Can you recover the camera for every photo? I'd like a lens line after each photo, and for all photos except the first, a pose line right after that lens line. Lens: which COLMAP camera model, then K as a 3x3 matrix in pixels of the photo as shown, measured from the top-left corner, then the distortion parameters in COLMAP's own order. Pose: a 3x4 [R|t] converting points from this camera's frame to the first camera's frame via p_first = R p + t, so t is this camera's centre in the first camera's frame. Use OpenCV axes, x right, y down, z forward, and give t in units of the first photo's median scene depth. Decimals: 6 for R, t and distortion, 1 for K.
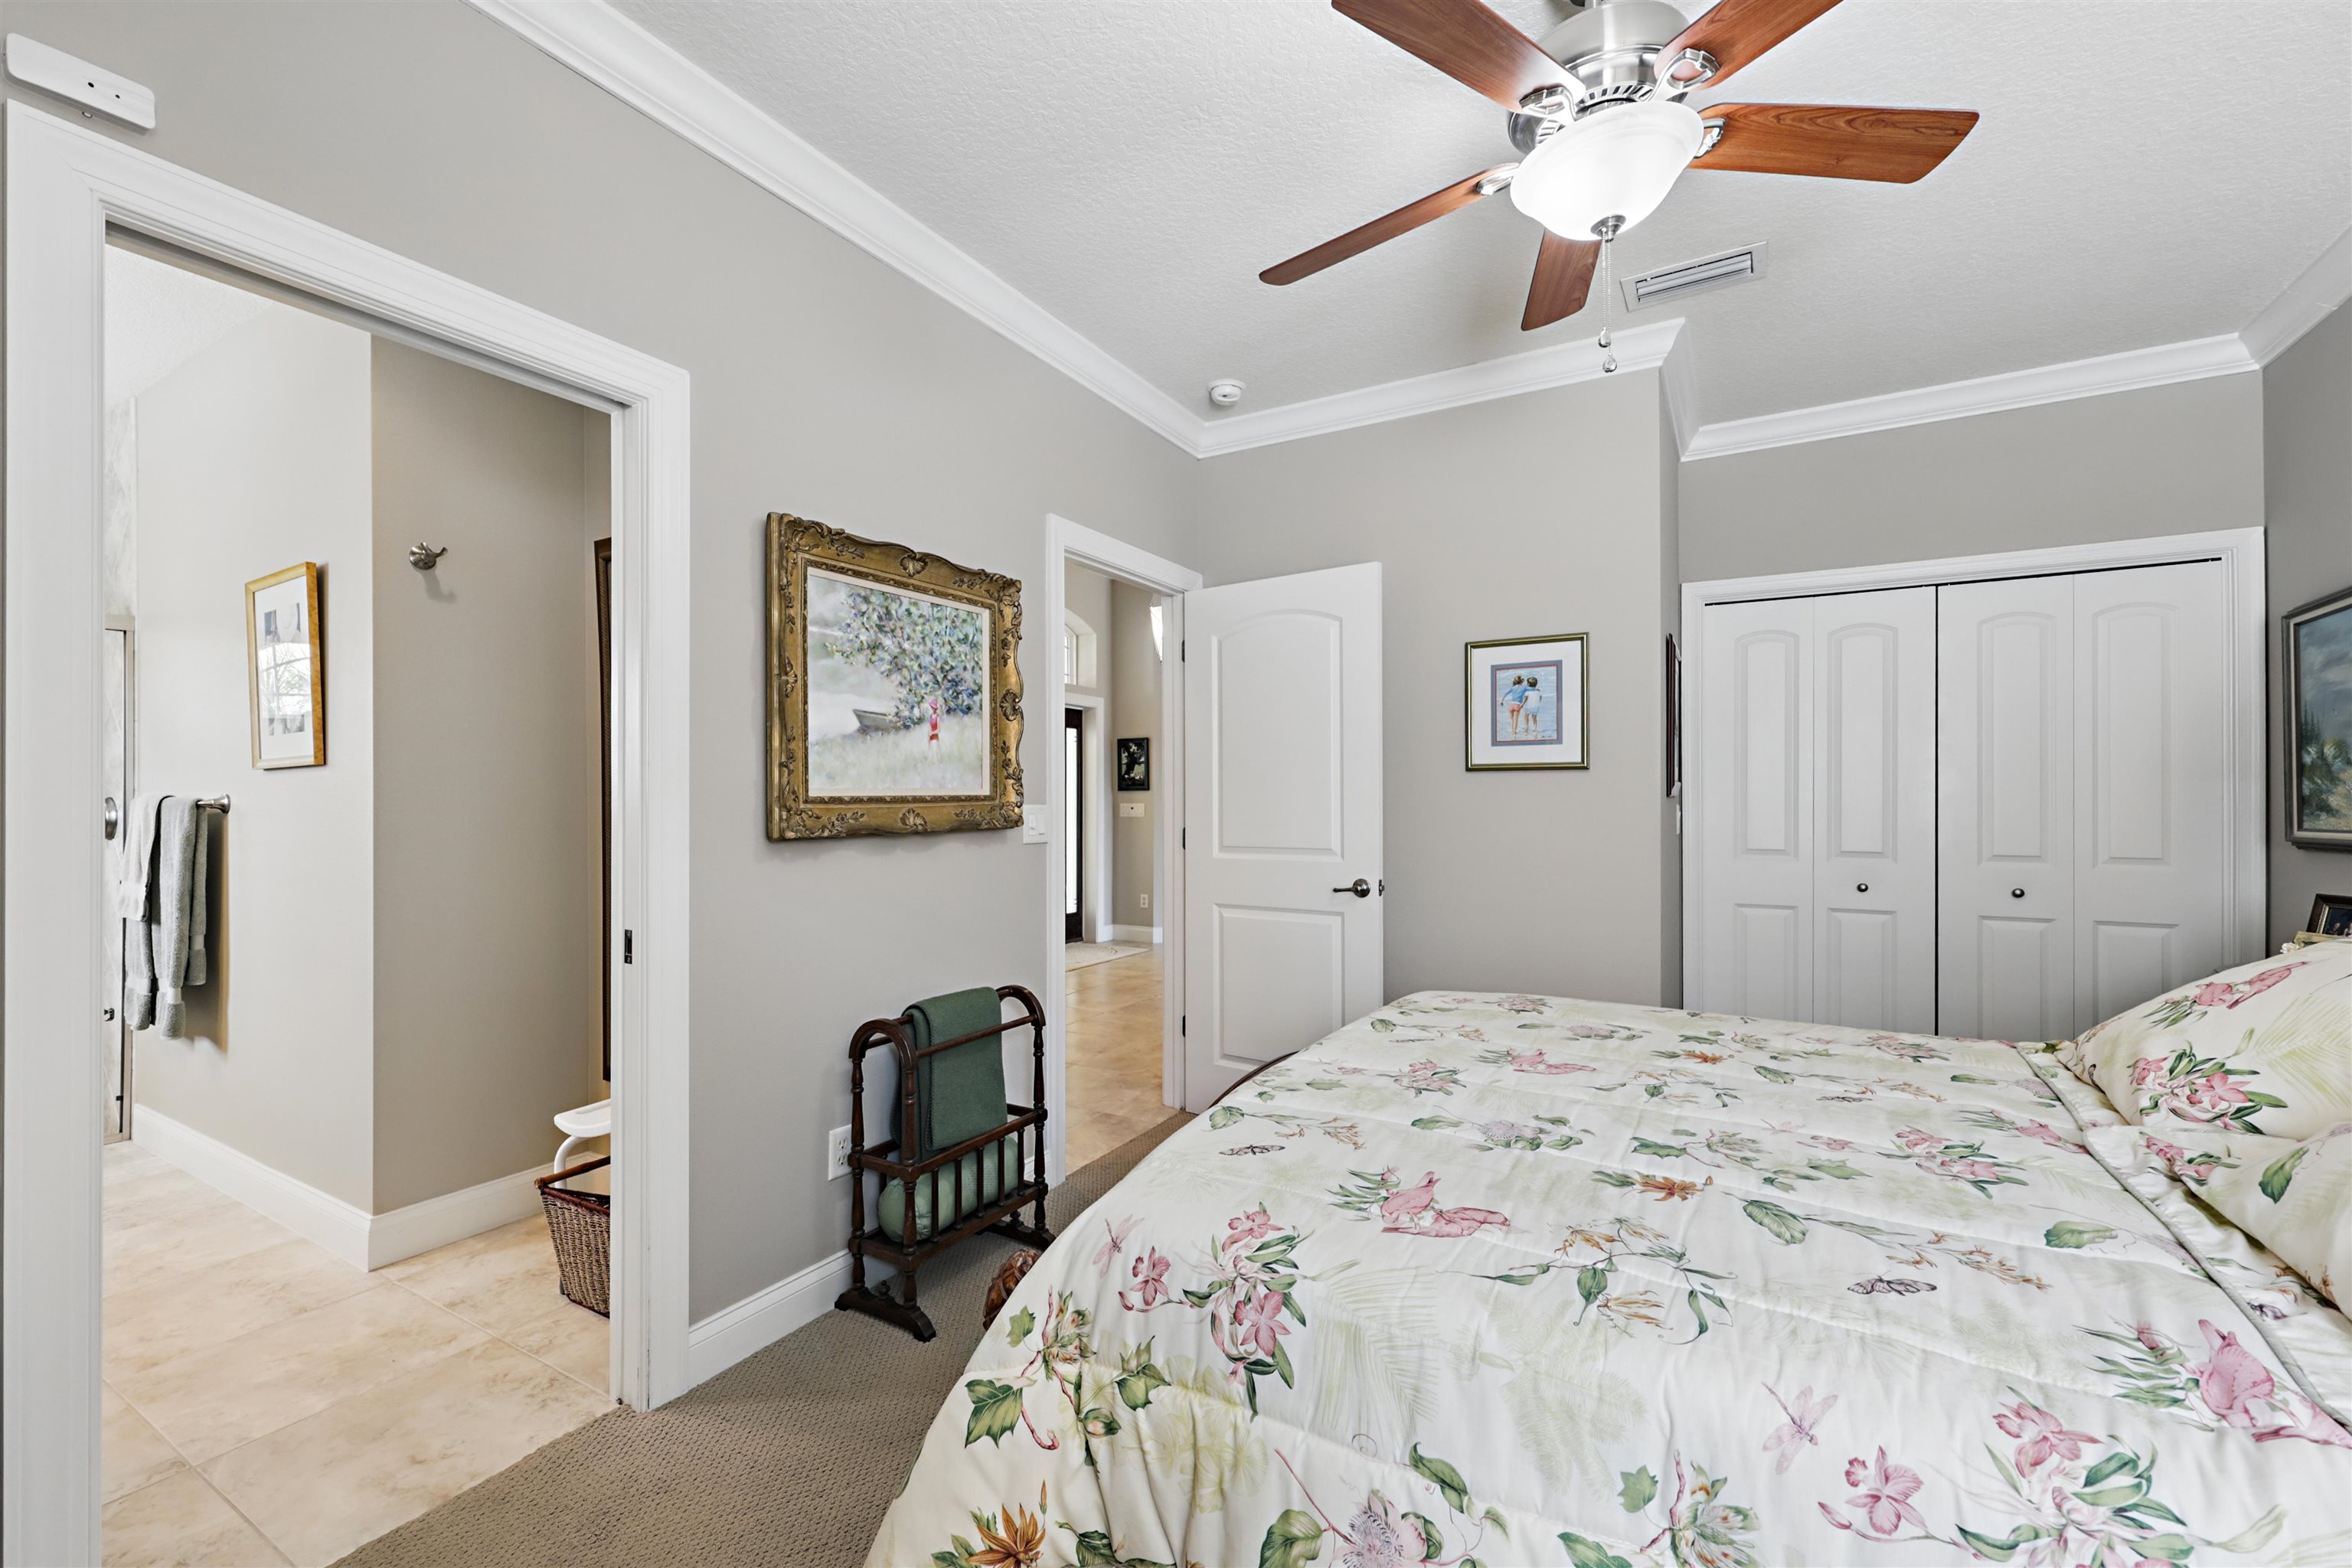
lens RADIAL K [[964.1, 0, 1175.4], [0, 964.1, 788.8], [0, 0, 1]] dist [-0.000384, 0.000394]
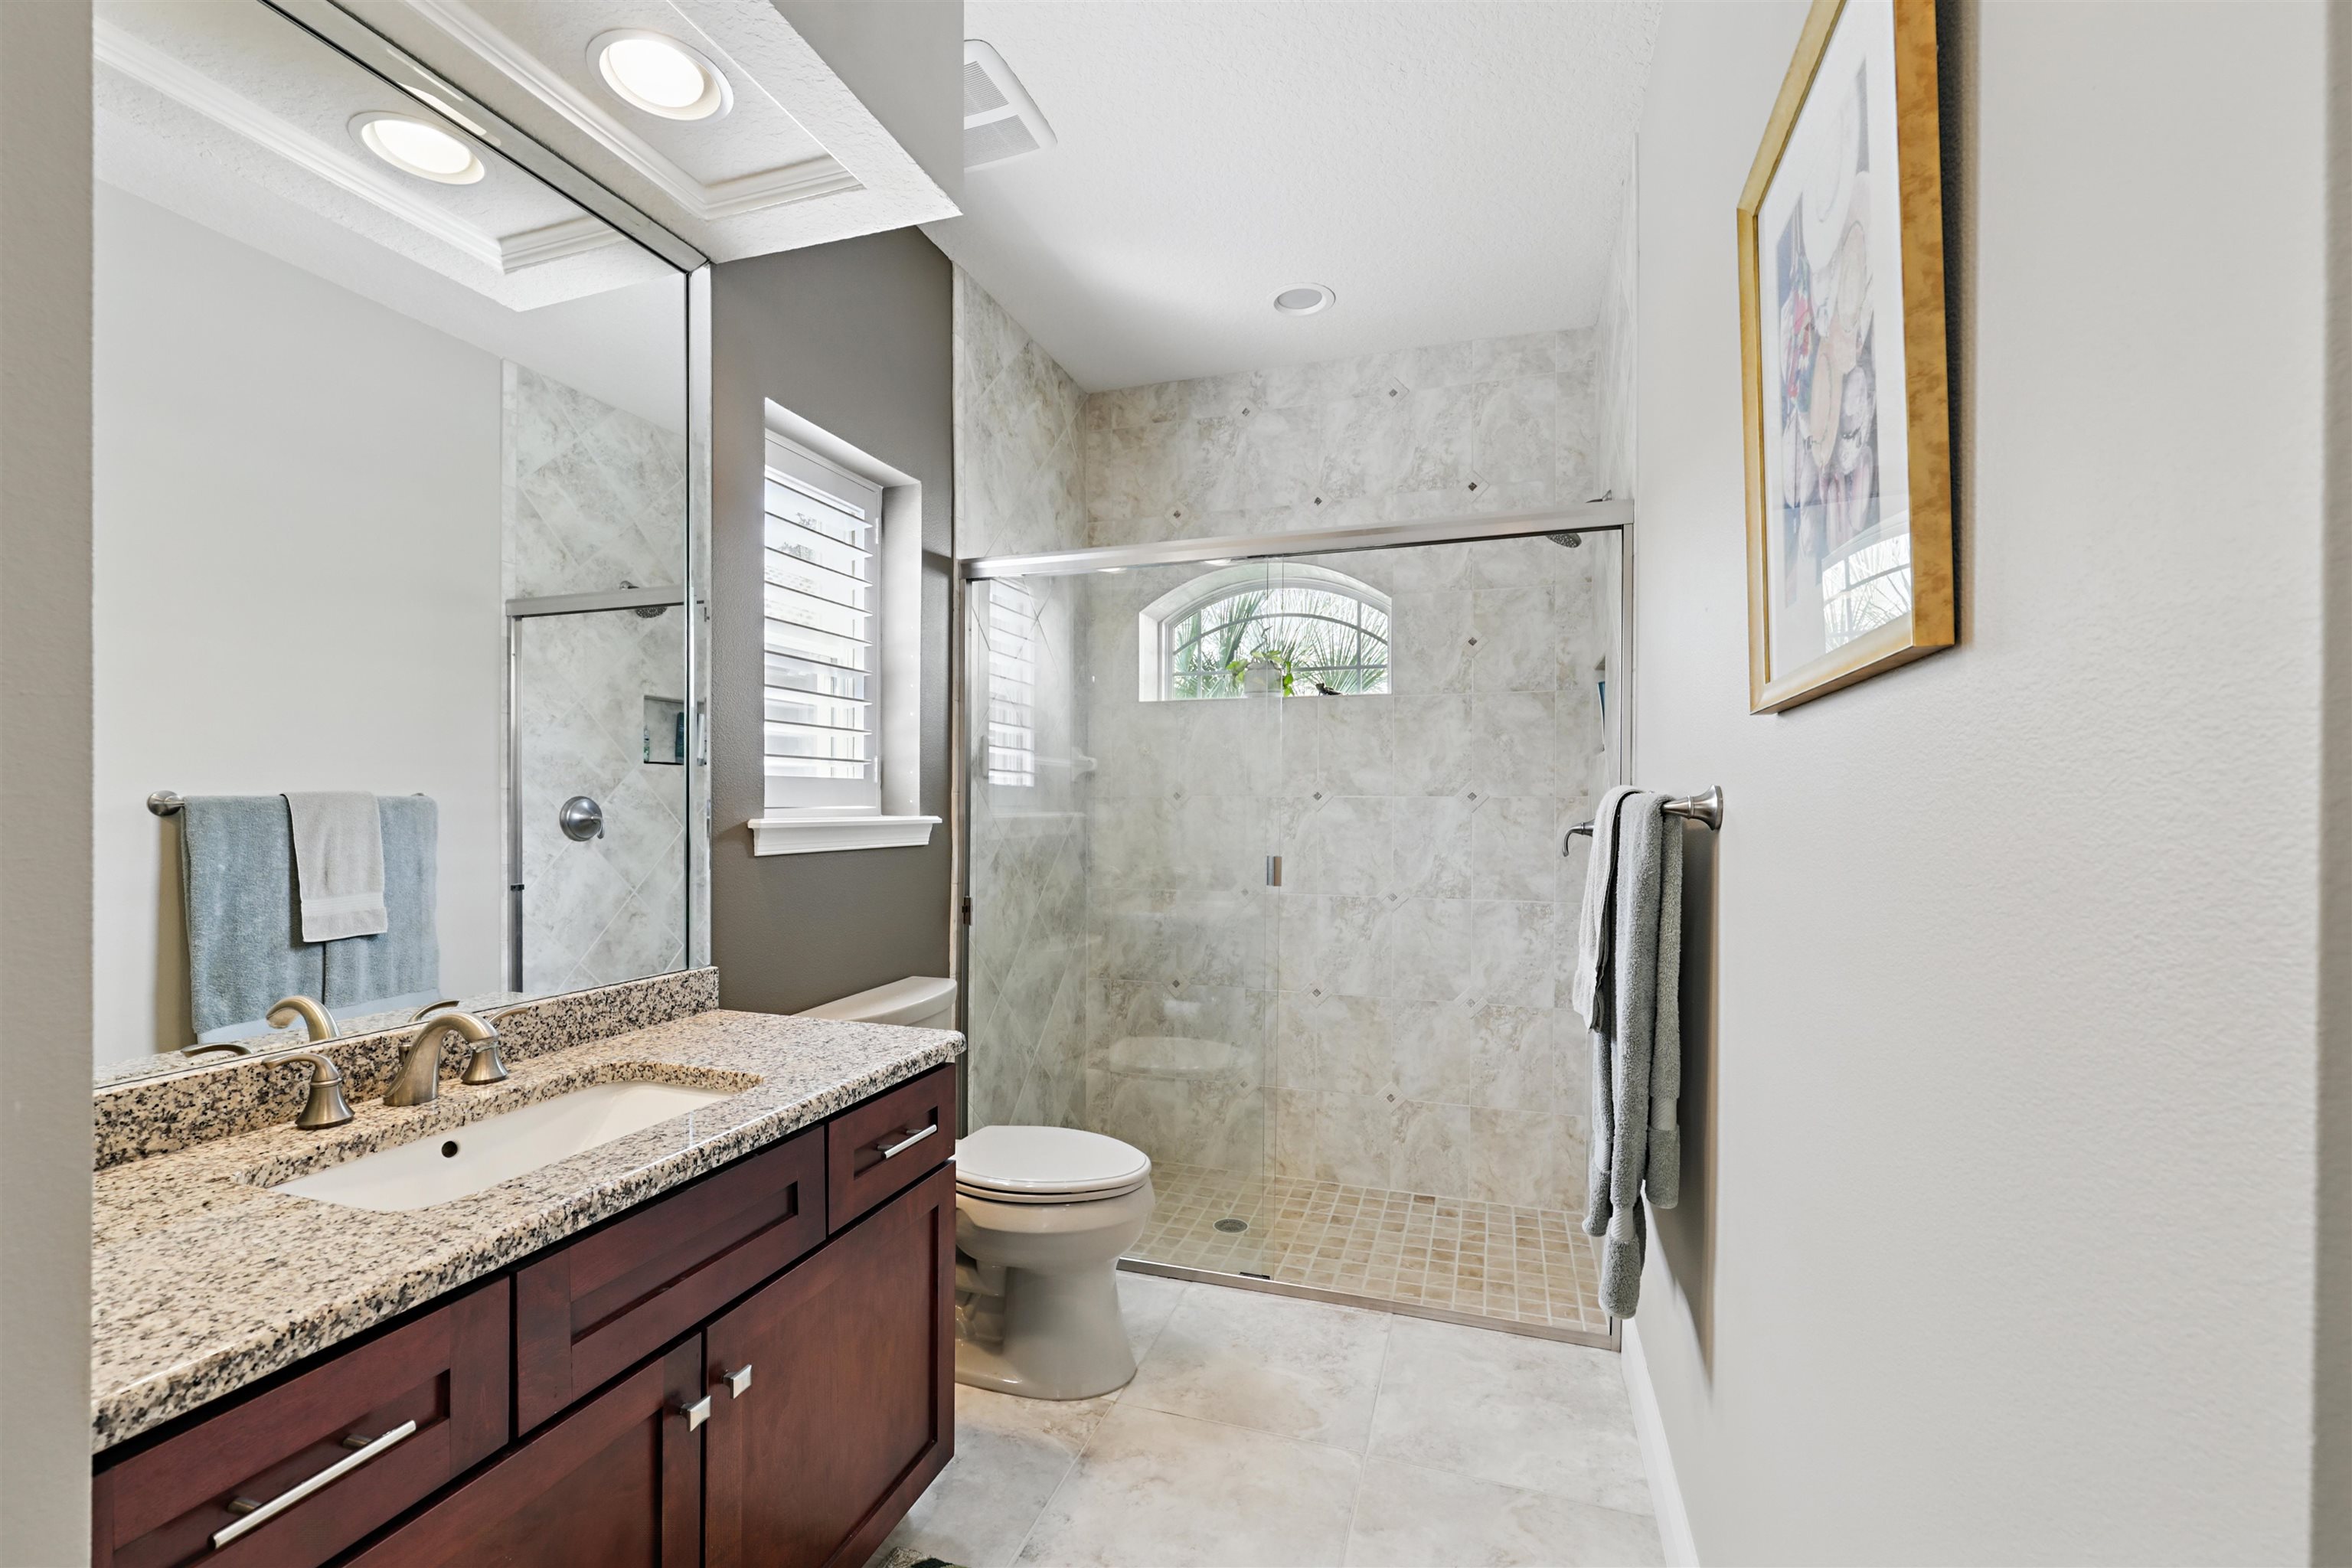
lens RADIAL K [[964.1, 0, 1178.6], [0, 964.1, 792.9], [0, 0, 1]] dist [-0.000384, 0.000394]
pose [[0.197128, 0.003357, -0.980372, -0.615269], [-0.001622, 0.999994, 0.003098, 0.007709], [0.980376, 0.000980, 0.197133, 0.686154]]
